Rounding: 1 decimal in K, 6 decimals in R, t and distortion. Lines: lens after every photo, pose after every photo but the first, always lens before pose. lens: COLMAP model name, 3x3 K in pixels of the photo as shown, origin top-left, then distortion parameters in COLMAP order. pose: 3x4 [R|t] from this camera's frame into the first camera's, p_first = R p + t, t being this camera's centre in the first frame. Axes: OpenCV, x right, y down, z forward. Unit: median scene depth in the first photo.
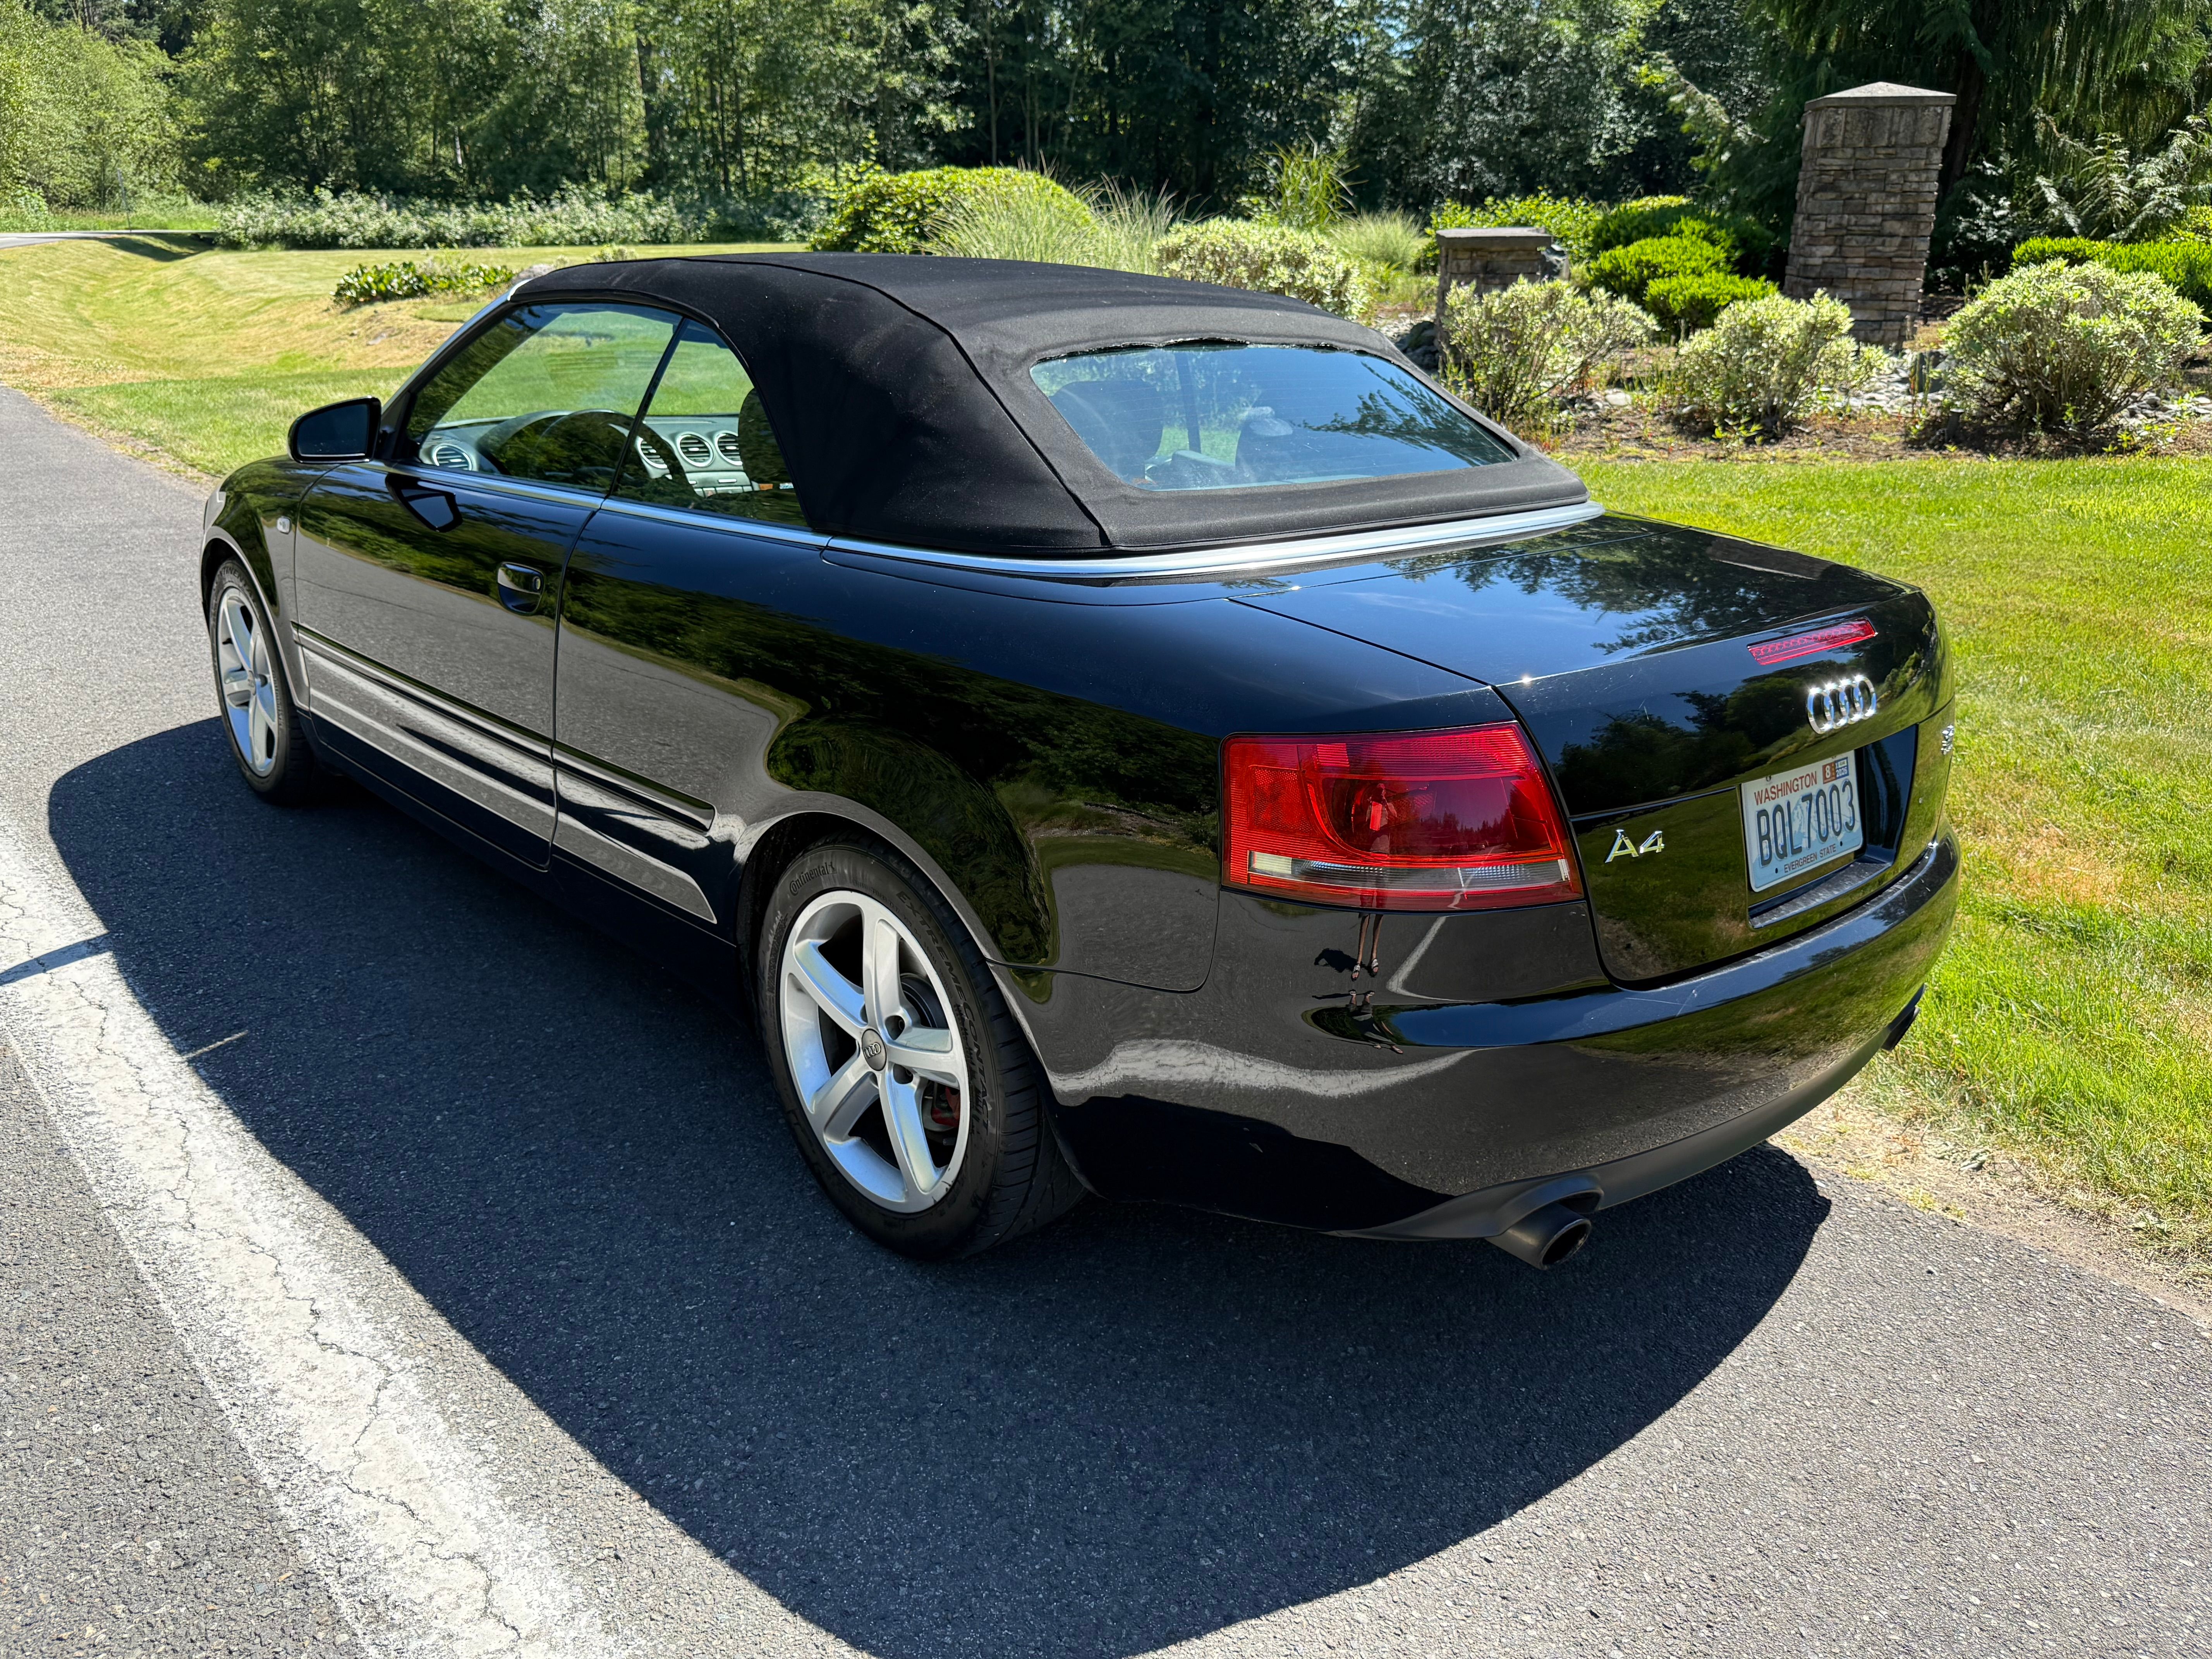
lens RADIAL K [[1690.2, 0, 1106.0], [0, 1690.2, 829.5], [0, 0, 1]] dist [0.028773, -0.051294]
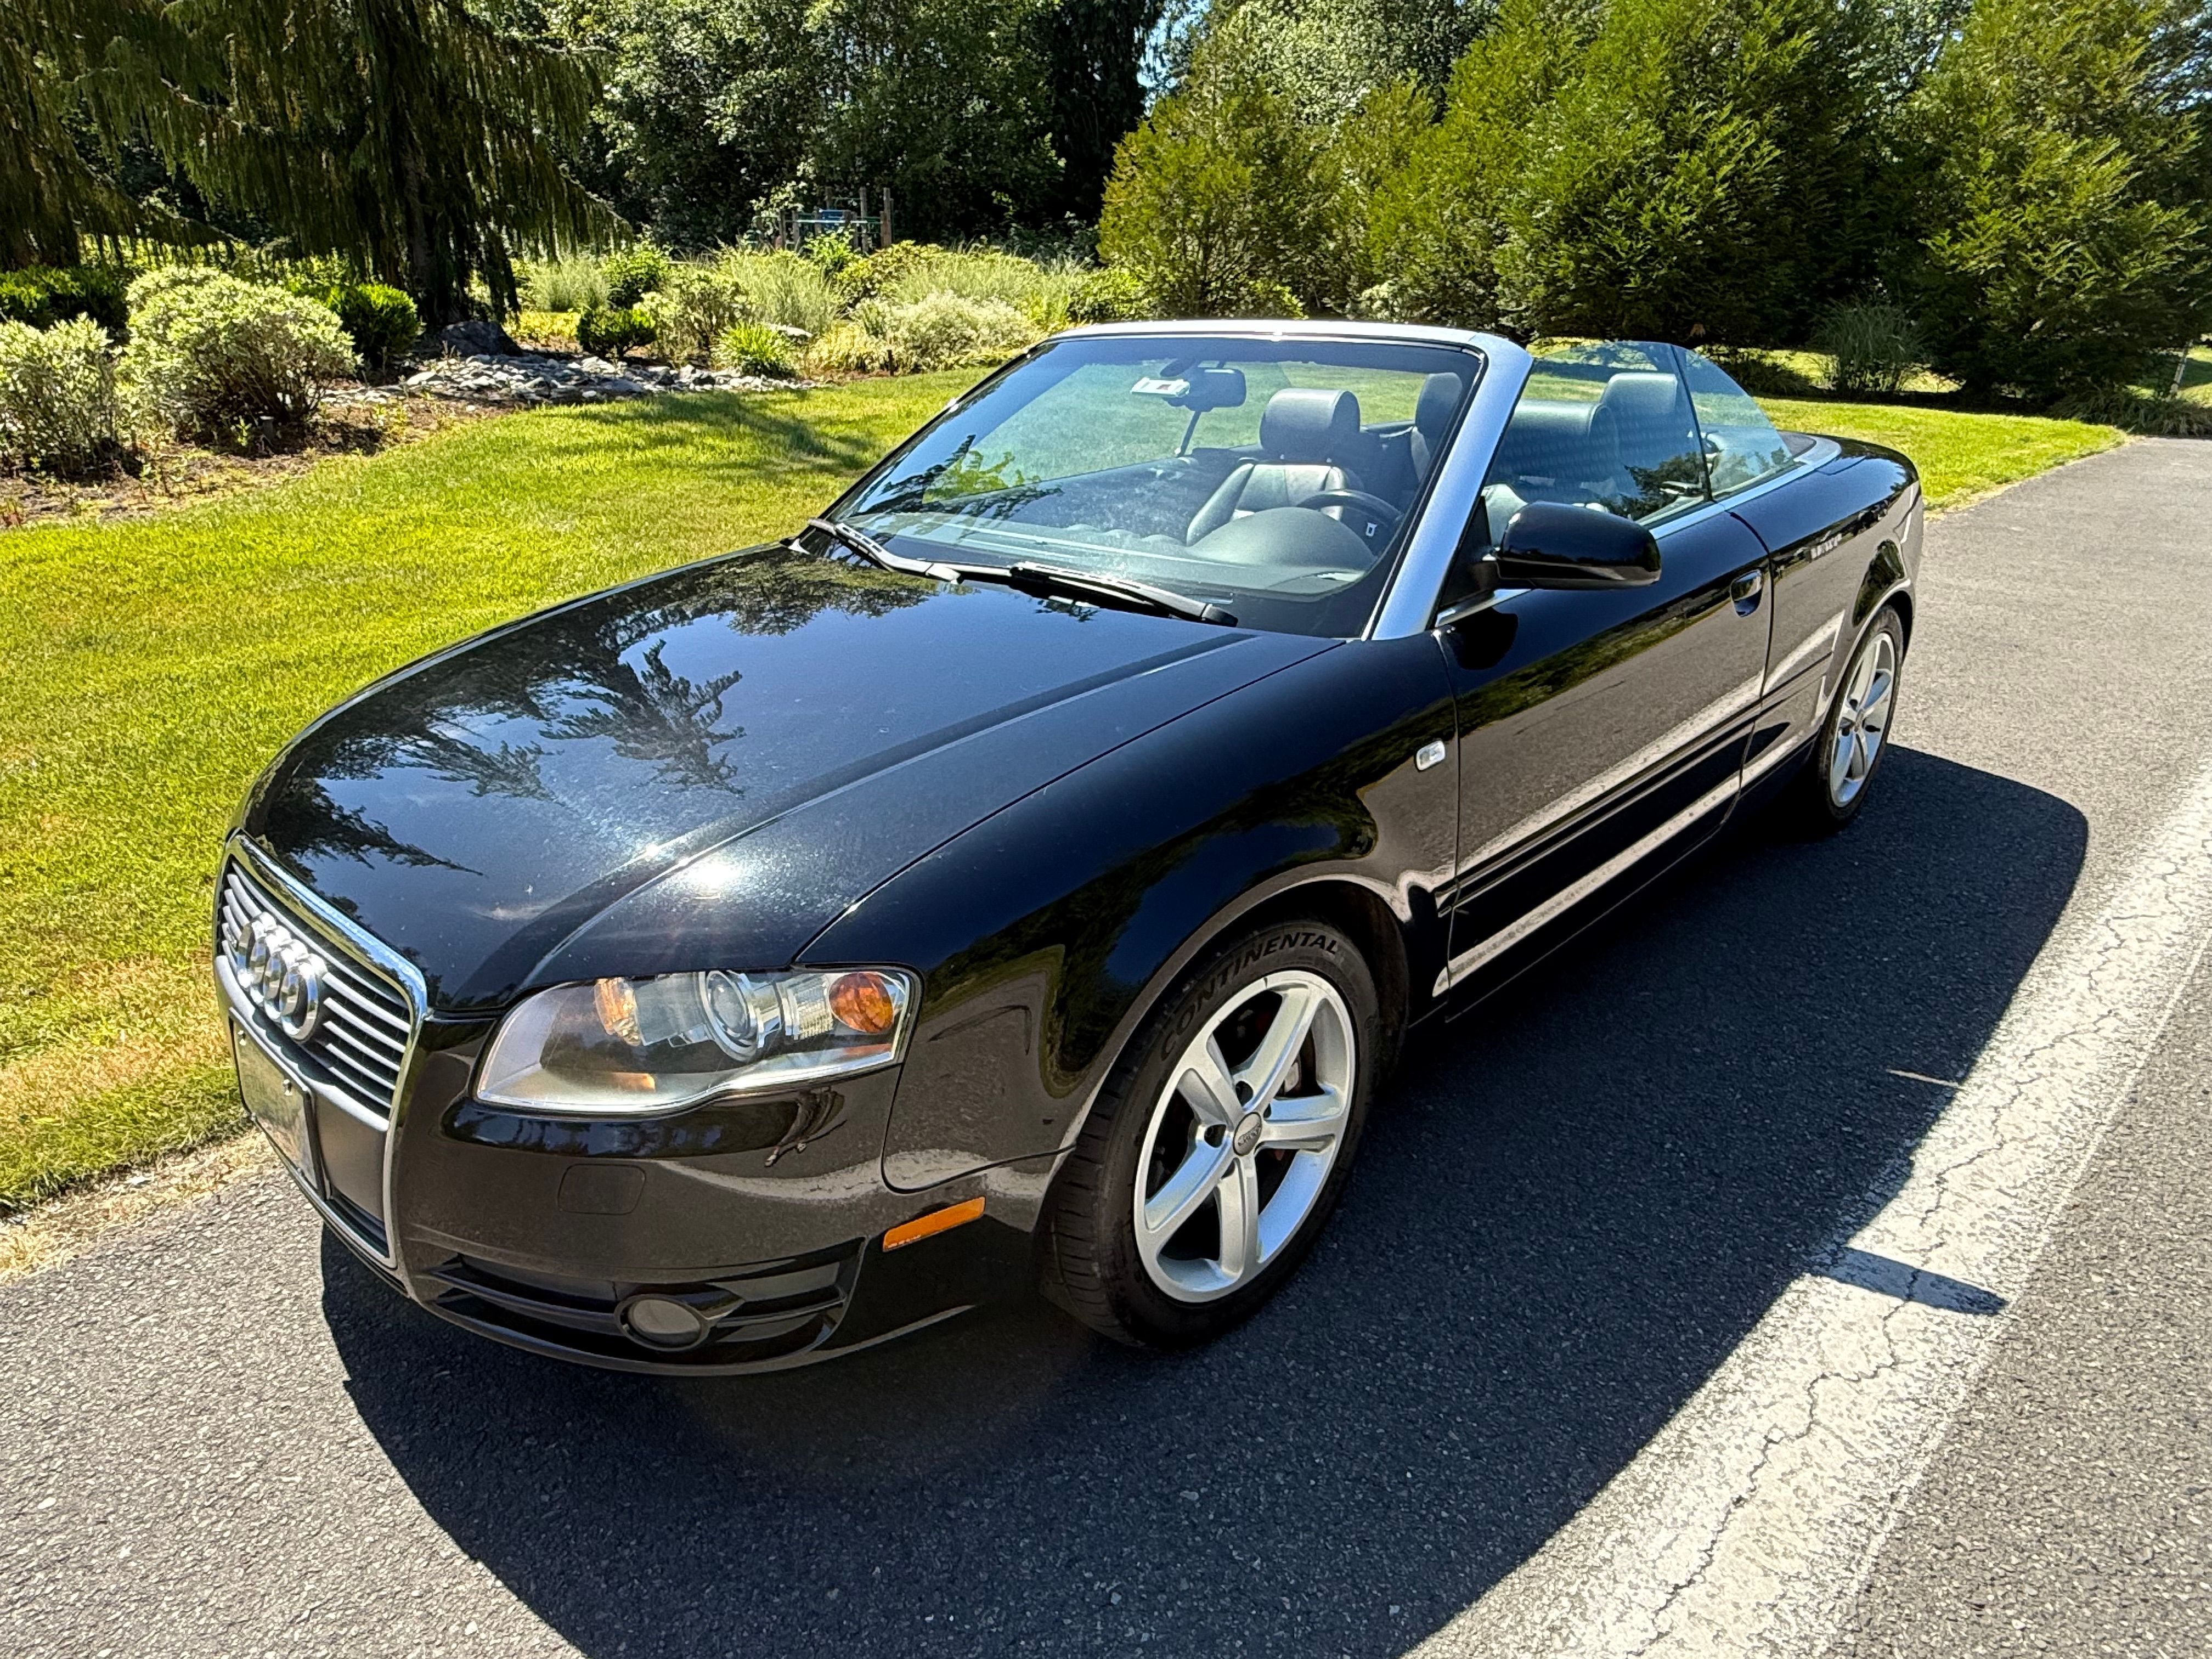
lens RADIAL K [[1357.5, 0, 1085.7], [0, 1357.5, 820.0], [0, 0, 1]] dist [-0.000879, 0.003969]
pose [[-0.051971, -0.388723, 0.919888, -0.357841], [0.329953, 0.862719, 0.383206, -0.146190], [-0.942566, 0.323435, 0.083424, 0.407721]]
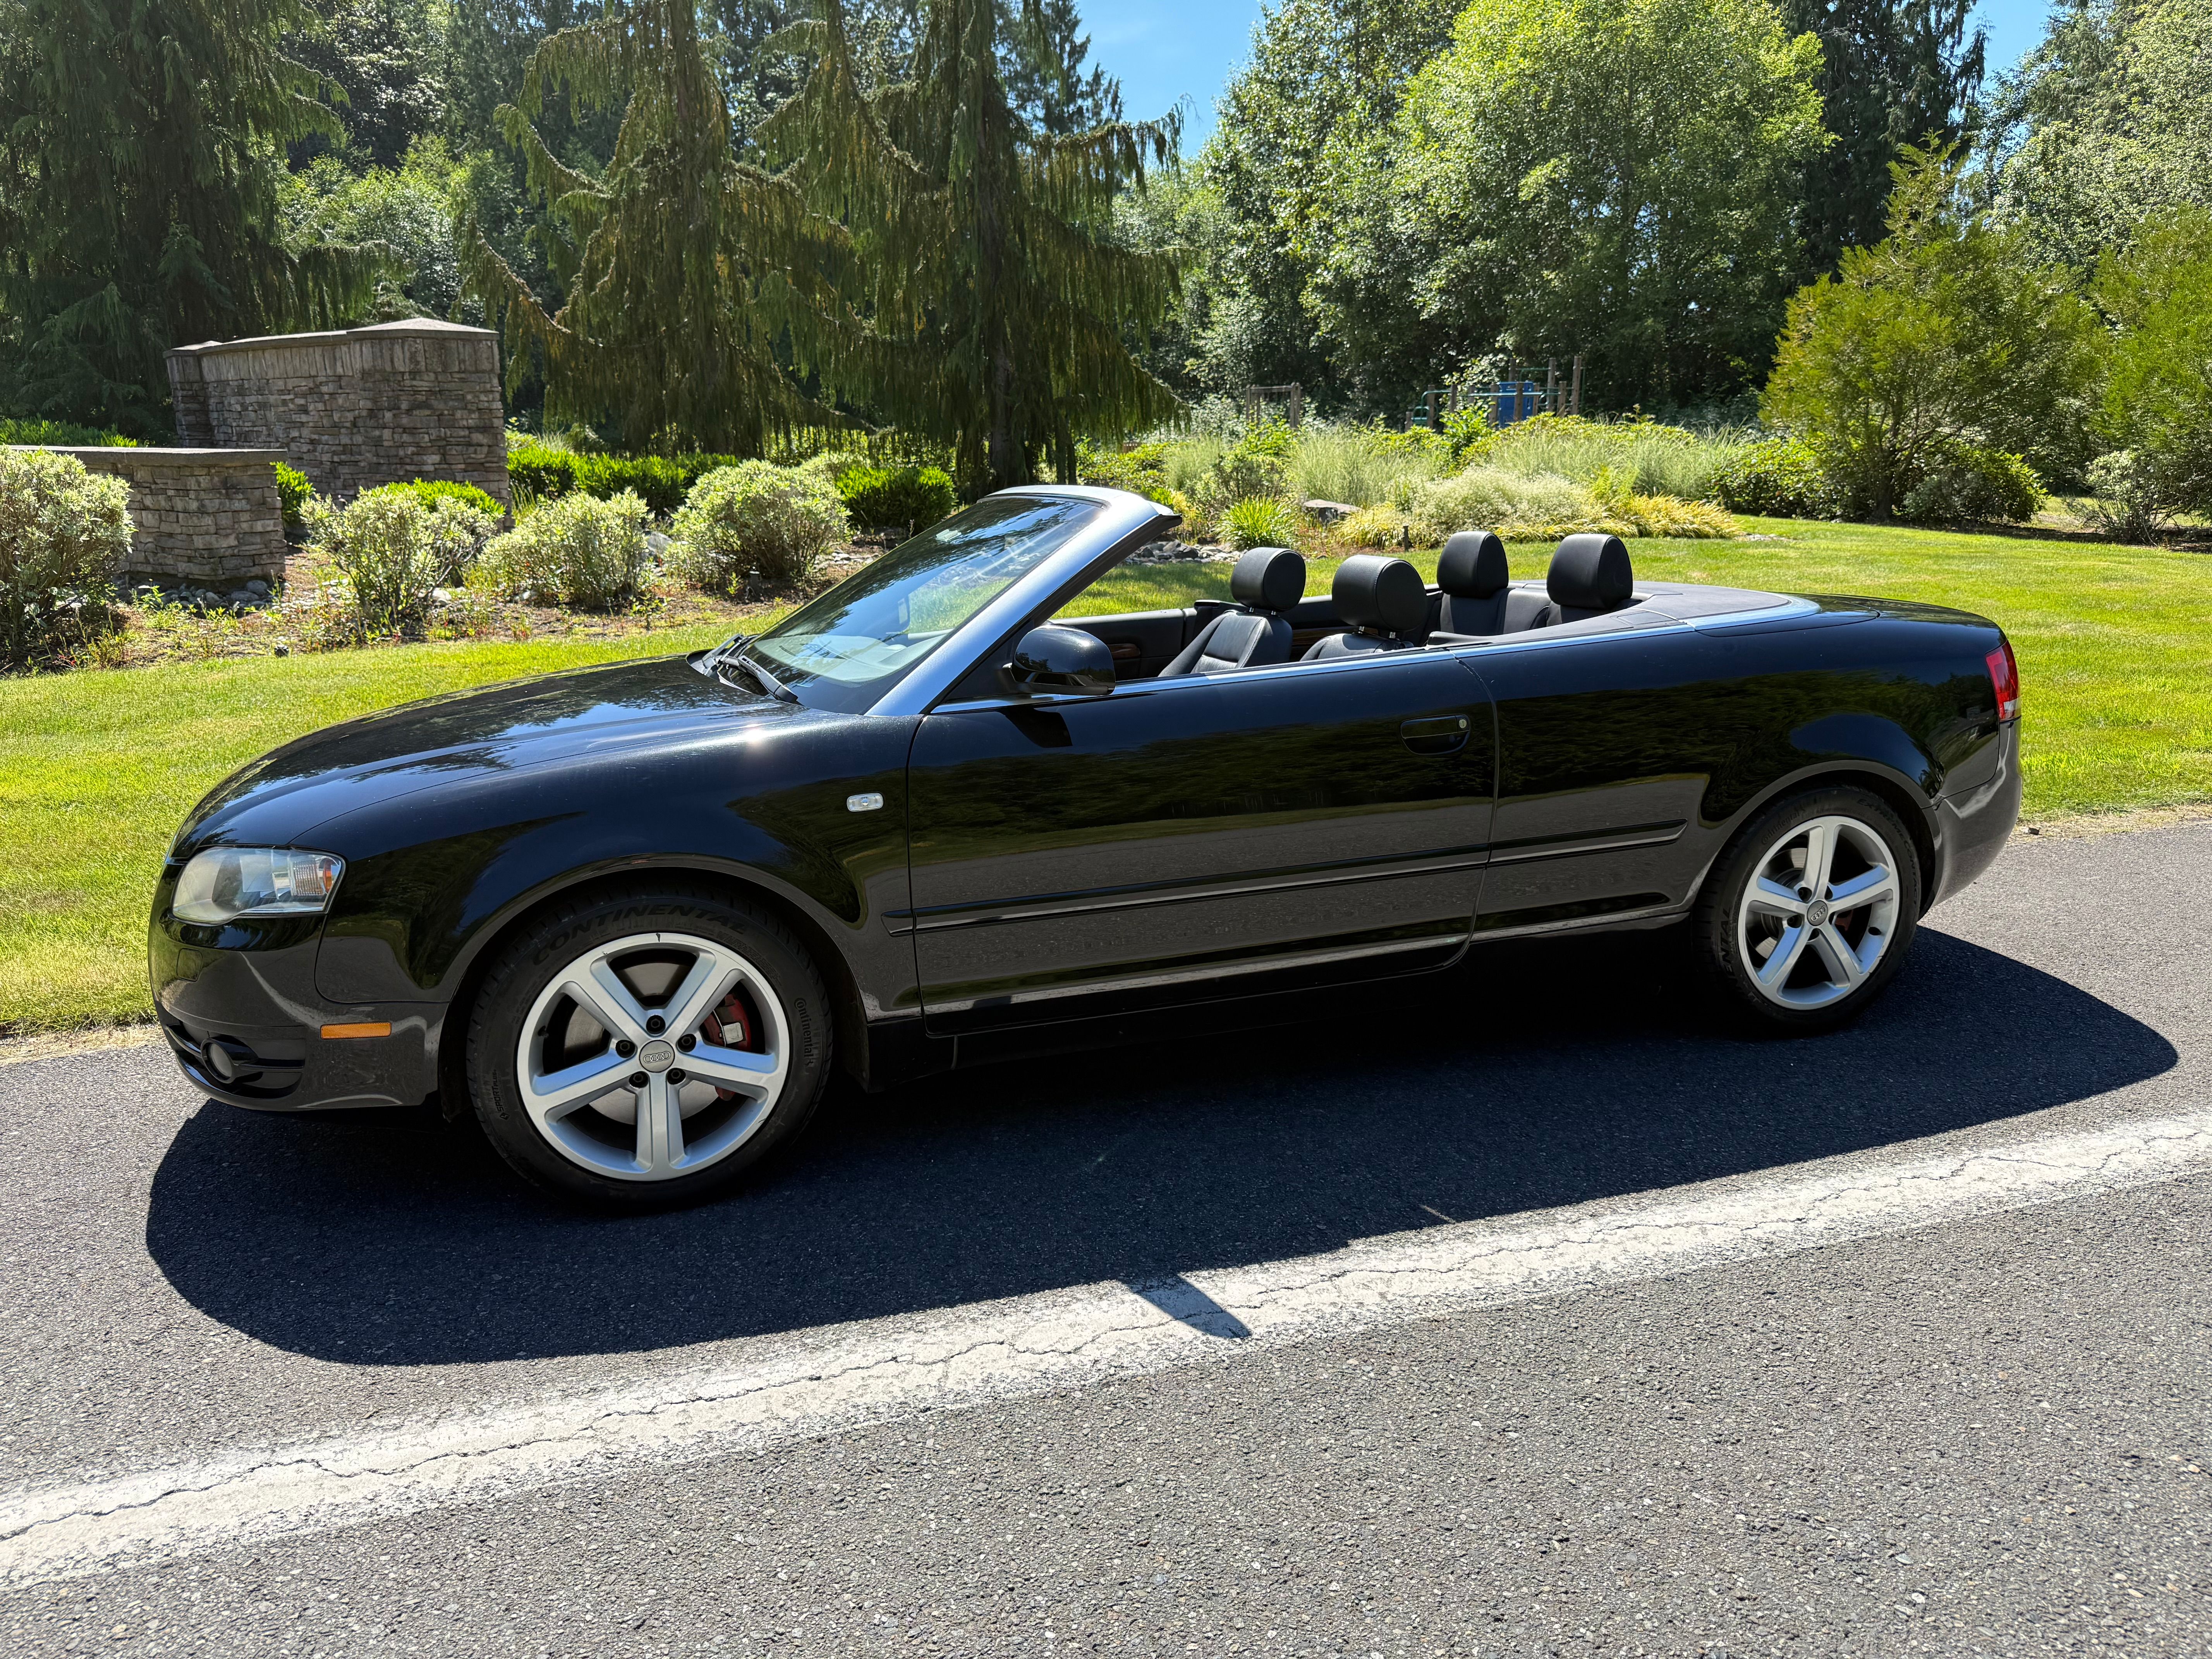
lens RADIAL K [[1542.0, 0, 1106.0], [0, 1542.0, 829.5], [0, 0, 1]] dist [0.048105, -0.064025]
pose [[0.398703, -0.237807, 0.885711, -0.413216], [0.323484, 0.940185, 0.106817, -0.077003], [-0.858134, 0.243925, 0.451781, 0.213183]]
